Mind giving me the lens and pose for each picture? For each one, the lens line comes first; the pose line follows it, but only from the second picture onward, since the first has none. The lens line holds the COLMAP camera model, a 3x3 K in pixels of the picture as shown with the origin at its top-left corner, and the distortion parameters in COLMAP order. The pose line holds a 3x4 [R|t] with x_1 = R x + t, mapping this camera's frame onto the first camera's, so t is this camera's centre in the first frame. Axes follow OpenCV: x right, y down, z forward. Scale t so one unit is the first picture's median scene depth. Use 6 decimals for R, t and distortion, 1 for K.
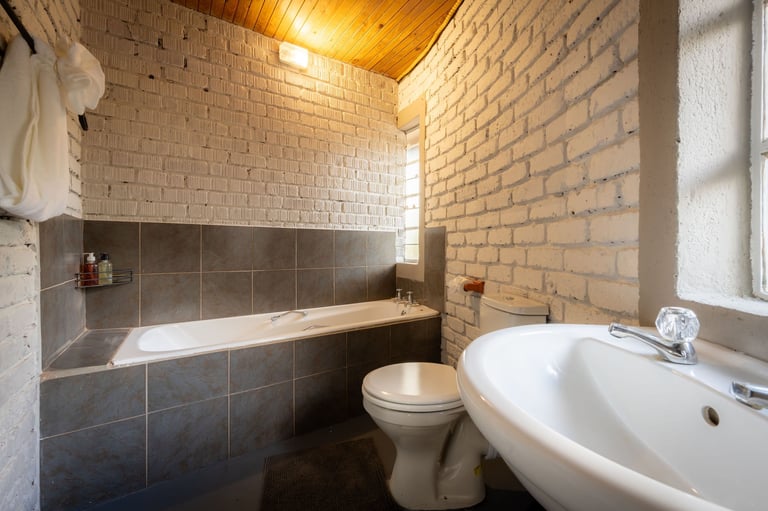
lens RADIAL K [[304.0, 0, 389.7], [0, 304.0, 248.0], [0, 0, 1]] dist [0.000391, -0.000040]
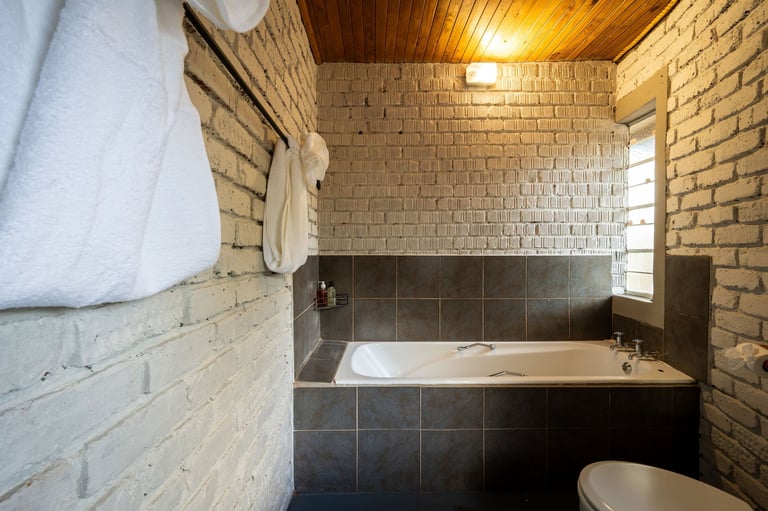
lens RADIAL K [[304.0, 0, 389.7], [0, 304.0, 248.0], [0, 0, 1]] dist [0.000391, -0.000040]
pose [[0.840151, -0.005532, -0.542325, -0.050834], [0.001173, 0.999964, -0.008382, -0.096022], [0.542352, 0.006406, 0.840127, 0.071550]]
